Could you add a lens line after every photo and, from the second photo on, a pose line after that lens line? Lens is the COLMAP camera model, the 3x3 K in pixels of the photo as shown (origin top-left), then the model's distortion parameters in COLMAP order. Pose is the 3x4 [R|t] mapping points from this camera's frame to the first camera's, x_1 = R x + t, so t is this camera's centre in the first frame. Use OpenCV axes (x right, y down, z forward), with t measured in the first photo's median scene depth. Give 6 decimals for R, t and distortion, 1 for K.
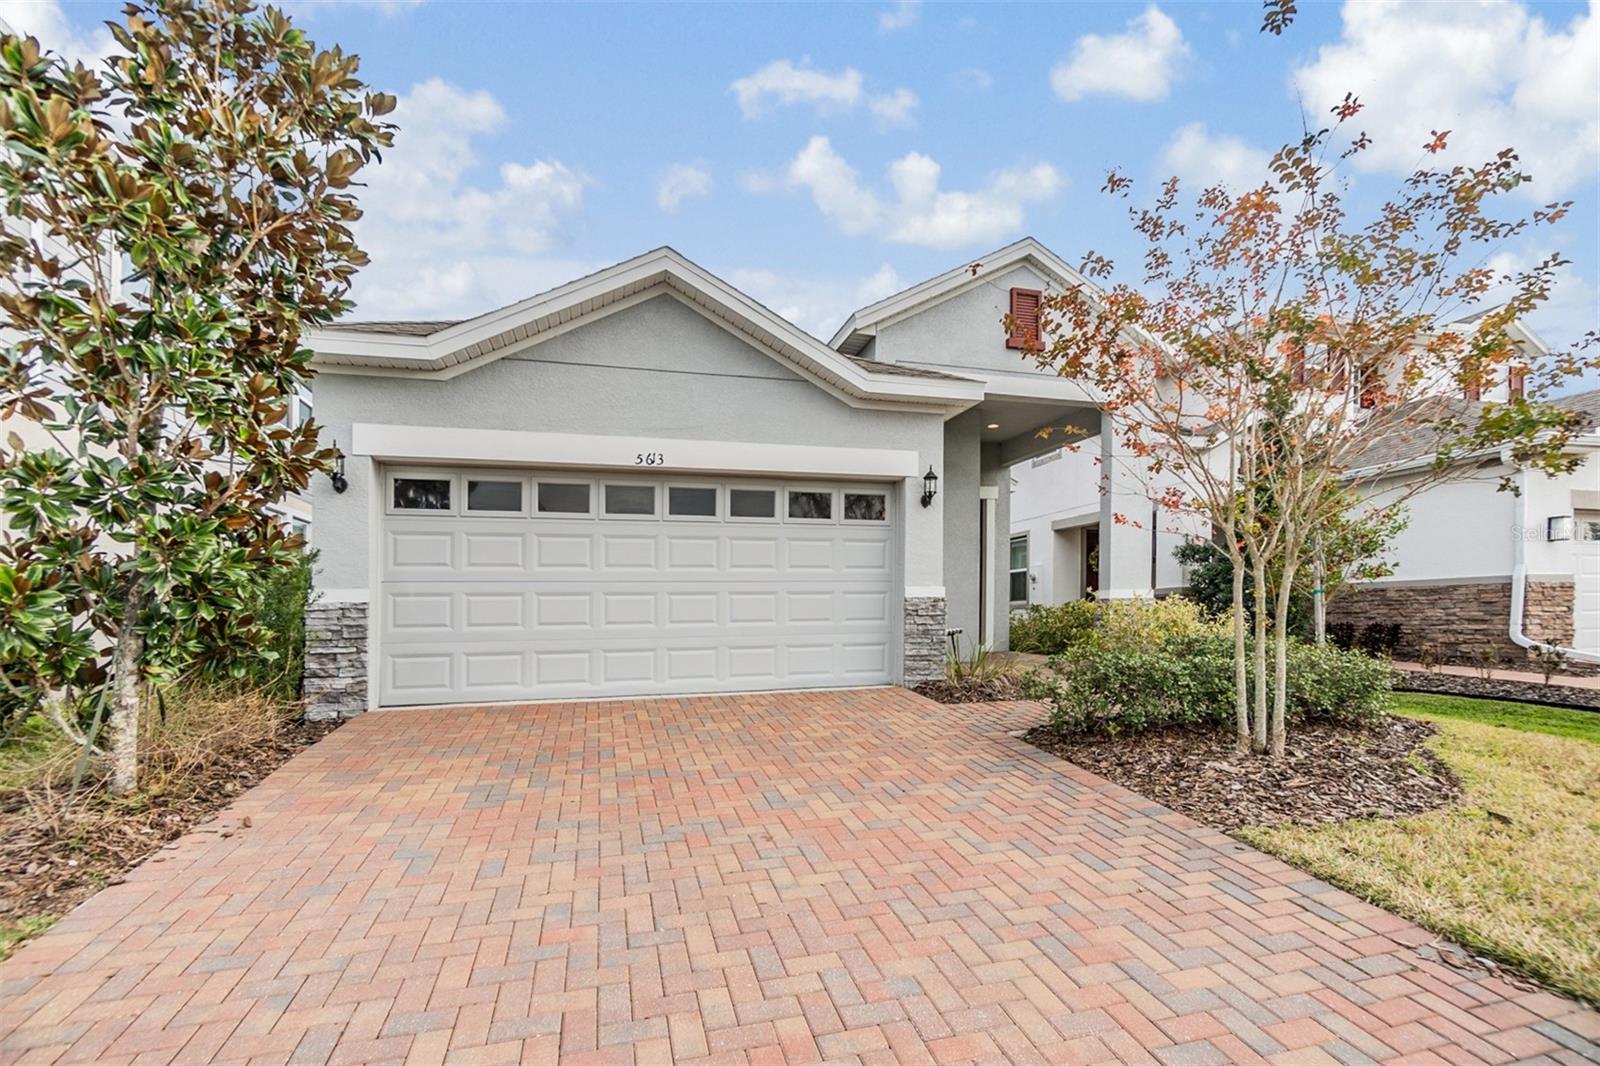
lens RADIAL K [[700.1, 0, 800.2], [0, 700.1, 535.7], [0, 0, 1]] dist [-0.005778, 0.001358]
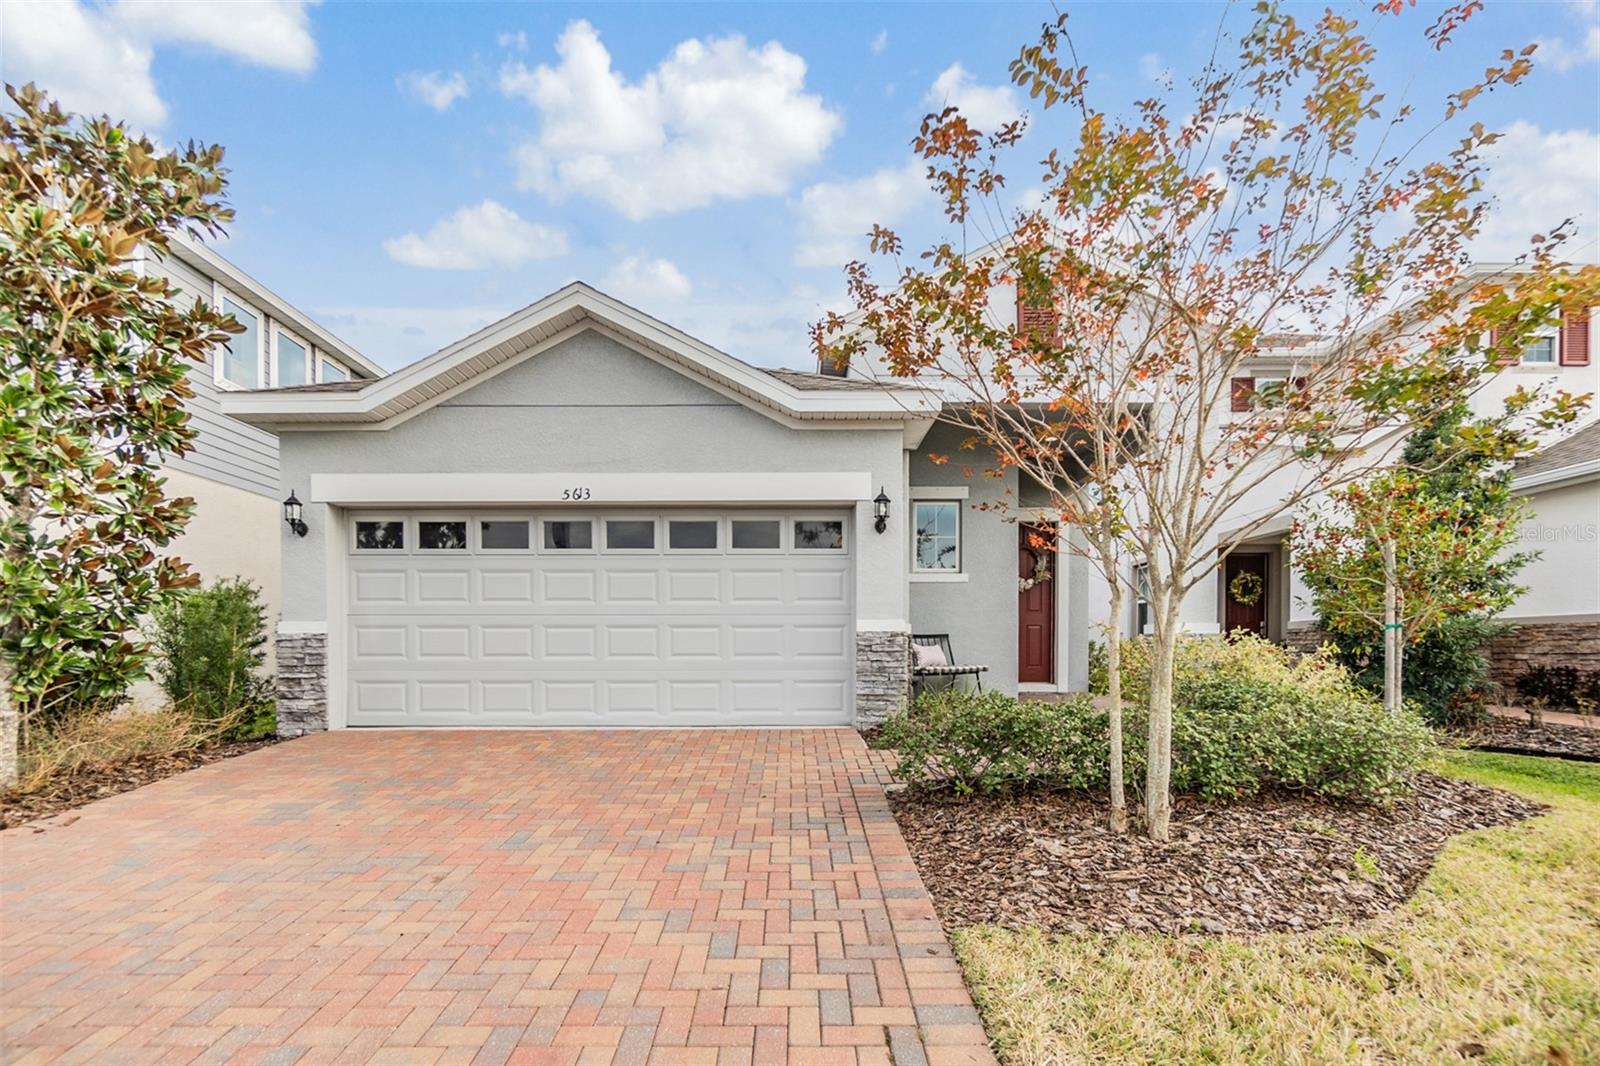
lens RADIAL K [[700.1, 0, 800.3], [0, 700.1, 574.9], [0, 0, 1]] dist [-0.005778, 0.001358]
pose [[0.965486, -0.015224, -0.260011, 0.399756], [0.017702, 0.999817, 0.007193, 0.007028], [0.259854, -0.011547, 0.965579, 0.114515]]
